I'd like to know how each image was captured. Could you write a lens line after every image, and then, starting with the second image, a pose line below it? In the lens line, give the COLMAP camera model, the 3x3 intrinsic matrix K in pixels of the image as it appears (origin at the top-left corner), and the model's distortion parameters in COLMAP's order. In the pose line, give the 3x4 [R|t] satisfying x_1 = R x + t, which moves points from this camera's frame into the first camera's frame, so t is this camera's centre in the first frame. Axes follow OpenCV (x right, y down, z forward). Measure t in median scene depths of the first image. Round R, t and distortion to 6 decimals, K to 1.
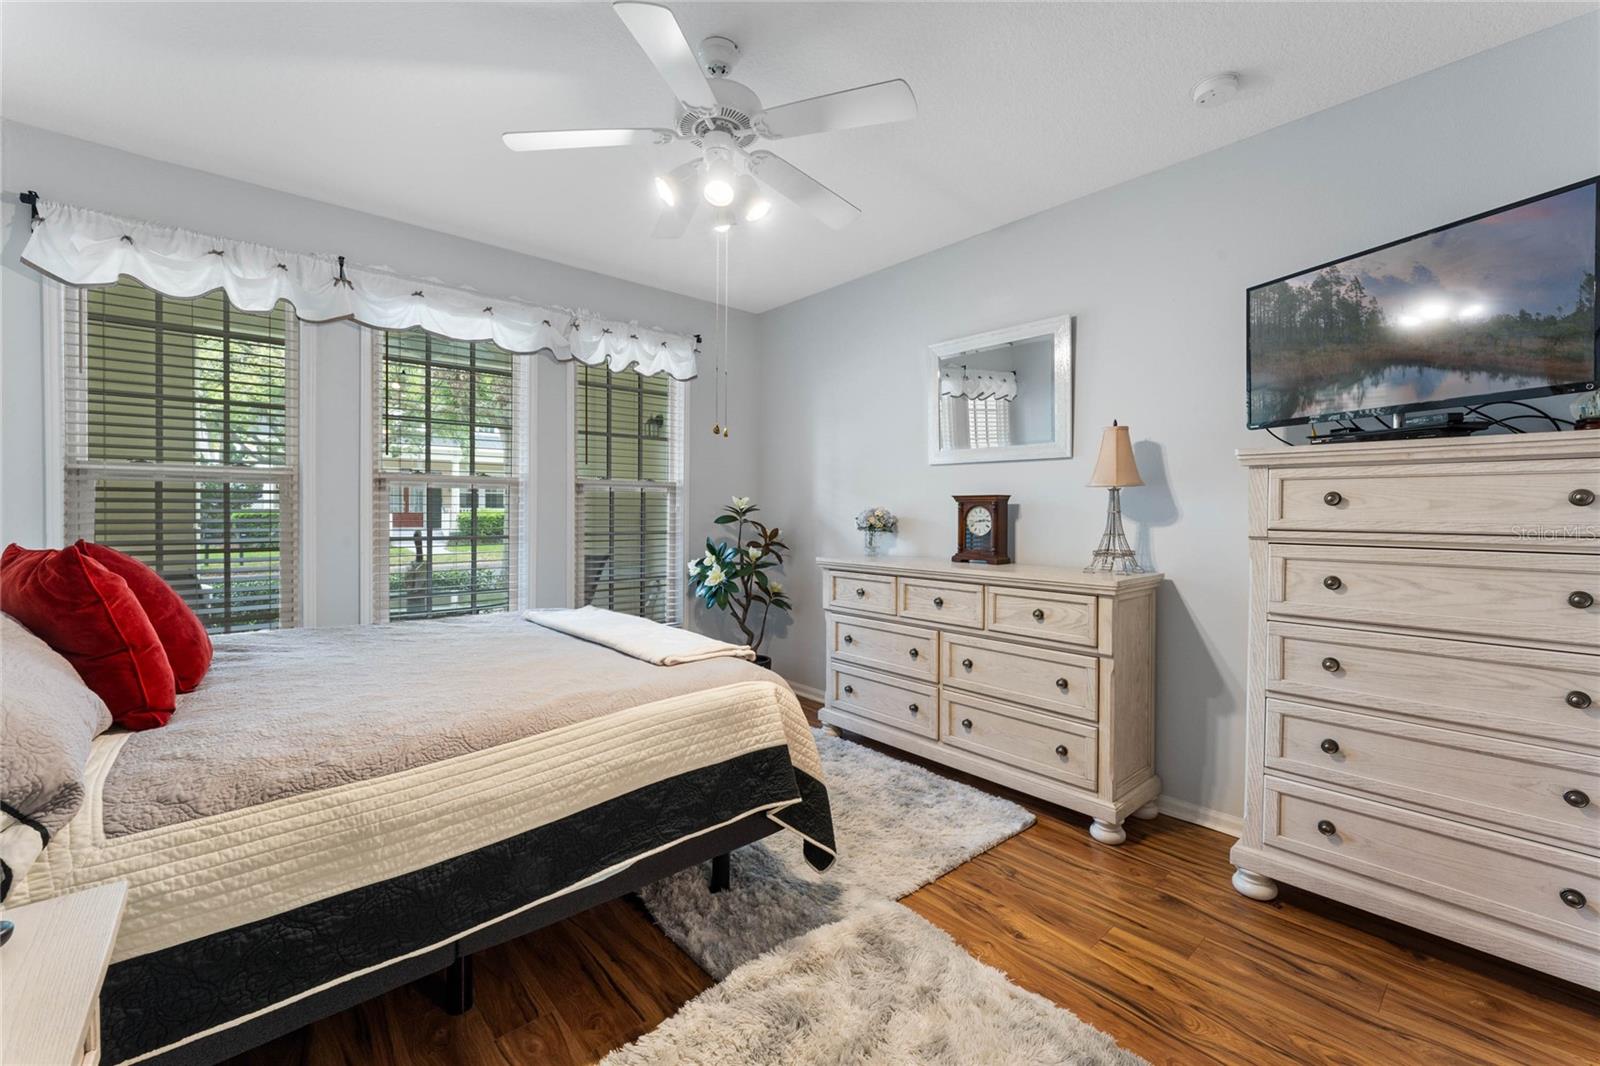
lens RADIAL K [[652.1, 0, 801.6], [0, 652.1, 525.9], [0, 0, 1]] dist [-0.000998, -0.000219]
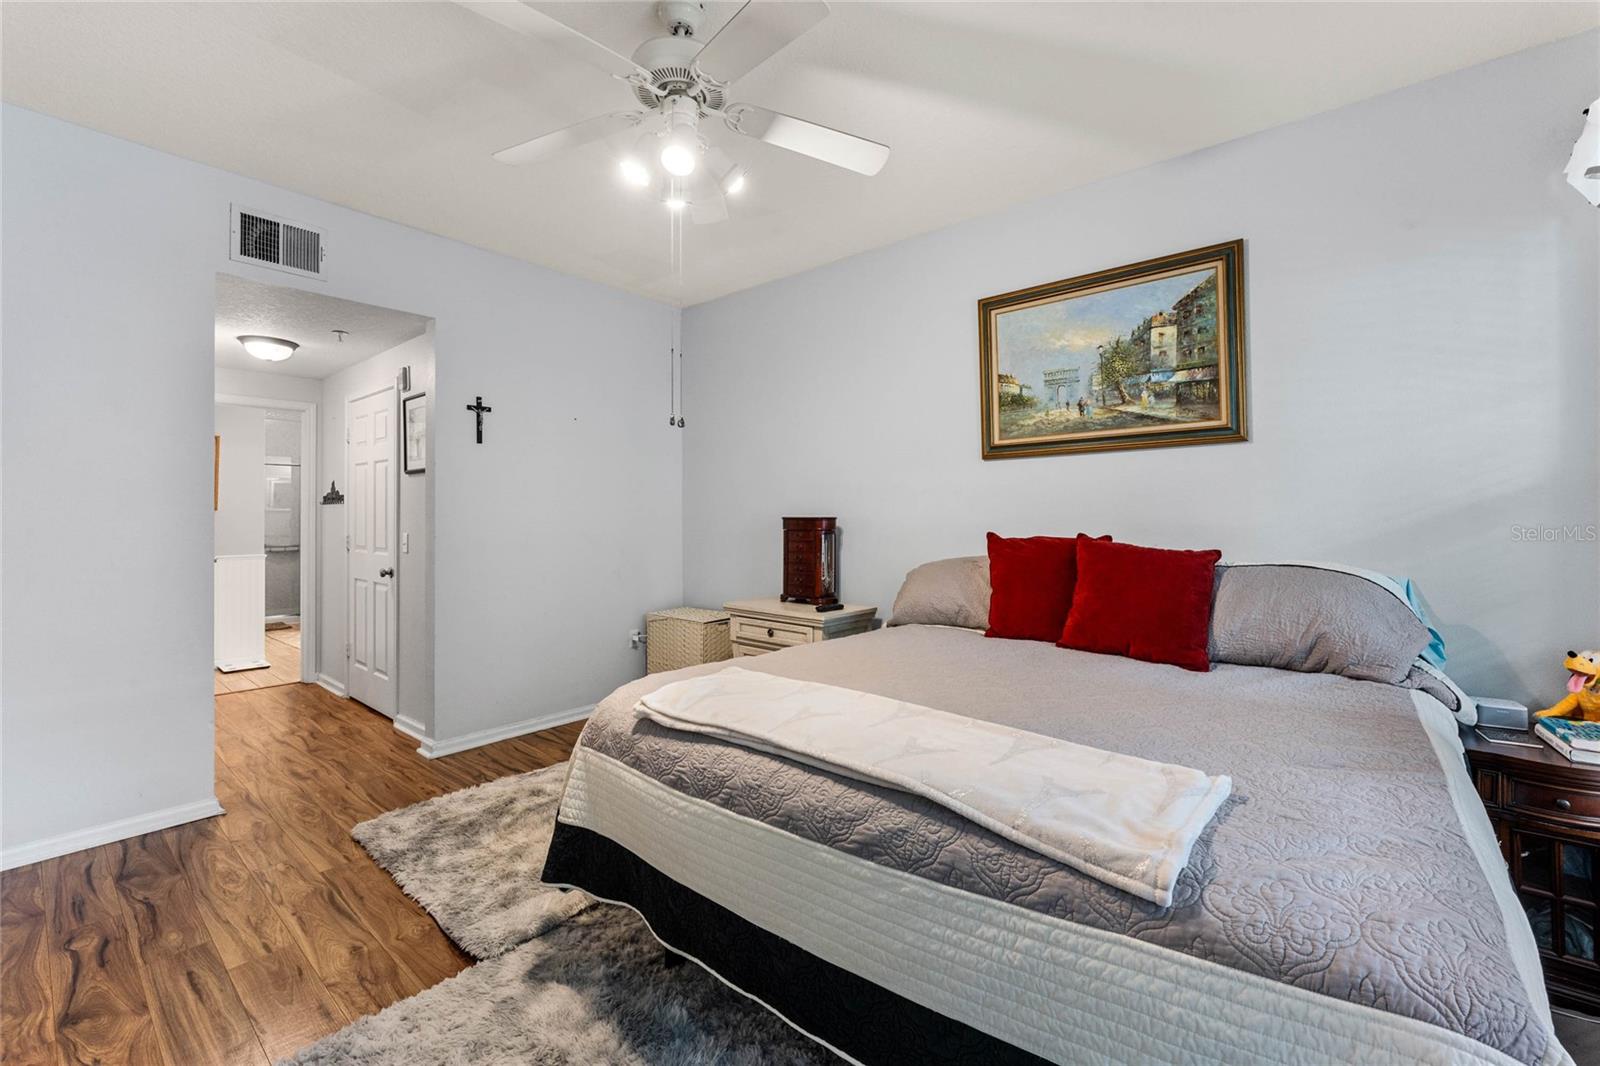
lens RADIAL K [[652.1, 0, 801.6], [0, 652.1, 525.9], [0, 0, 1]] dist [-0.000998, -0.000219]
pose [[-0.990114, -0.005292, -0.140168, -0.121732], [-0.010981, 0.999146, 0.039845, -0.029764], [0.139838, 0.040990, -0.989326, 1.345752]]
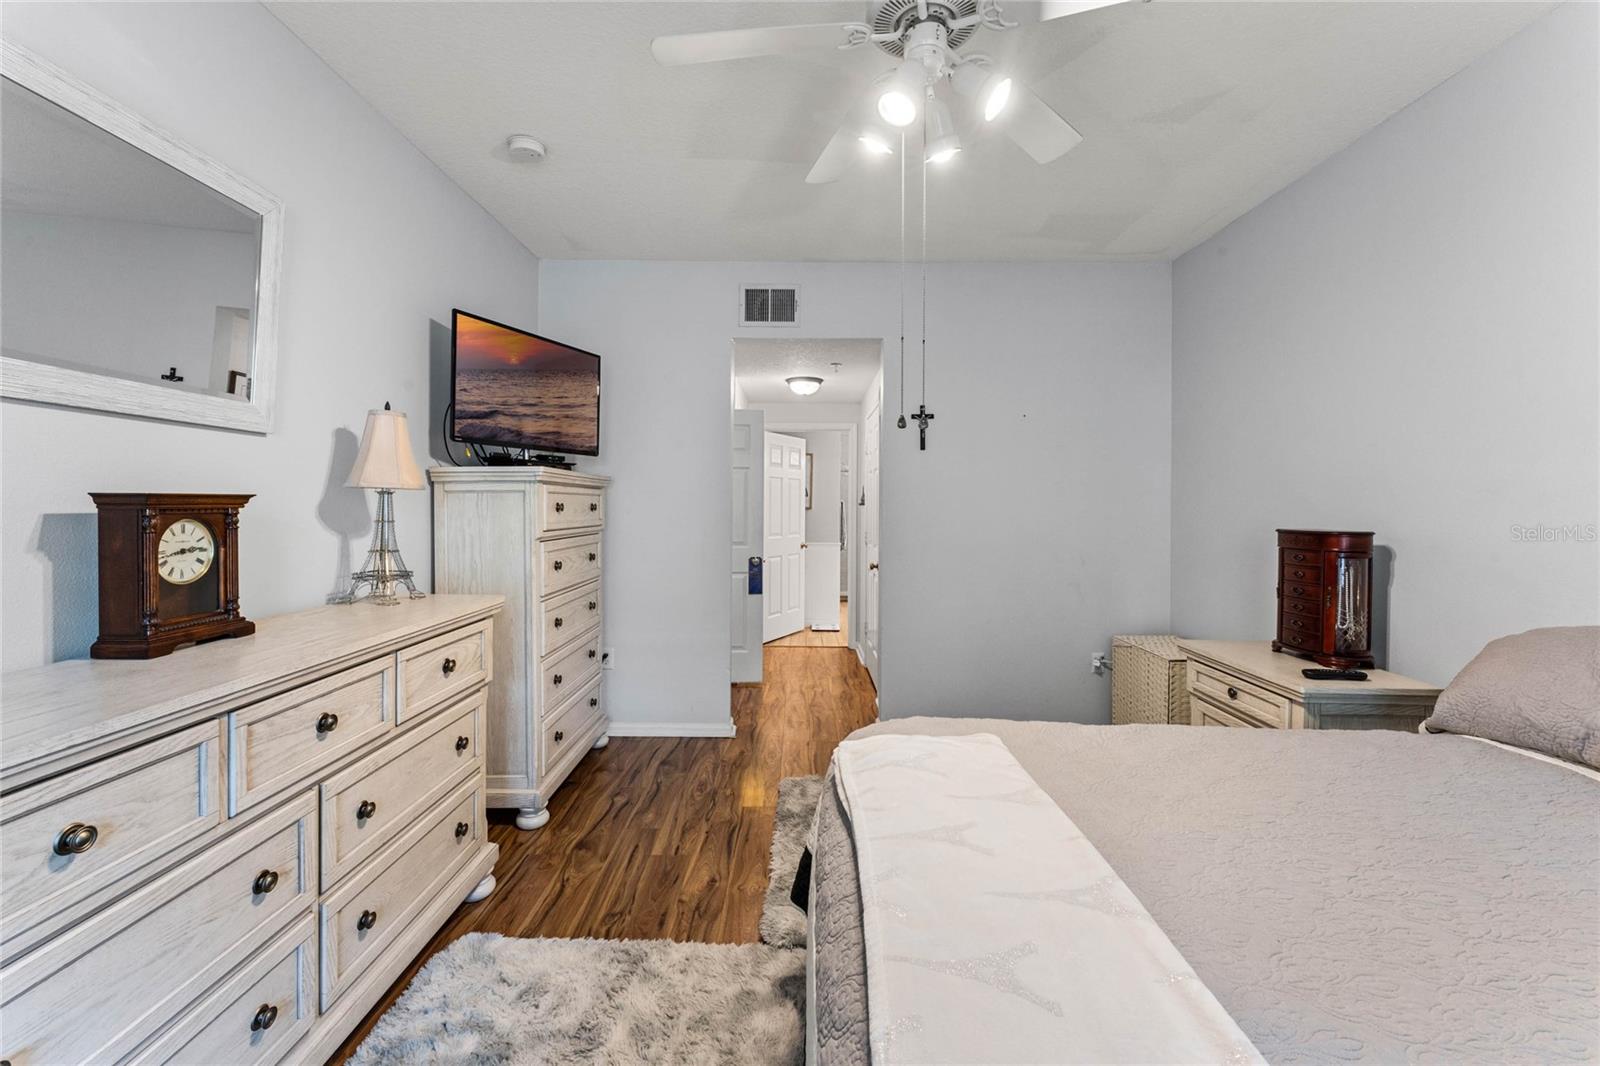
lens RADIAL K [[652.1, 0, 801.6], [0, 652.1, 525.9], [0, 0, 1]] dist [-0.000998, -0.000219]
pose [[-0.745074, -0.031014, 0.666260, -0.367808], [0.005793, 0.998580, 0.052961, -0.049732], [-0.666957, 0.043319, -0.743836, 1.159355]]
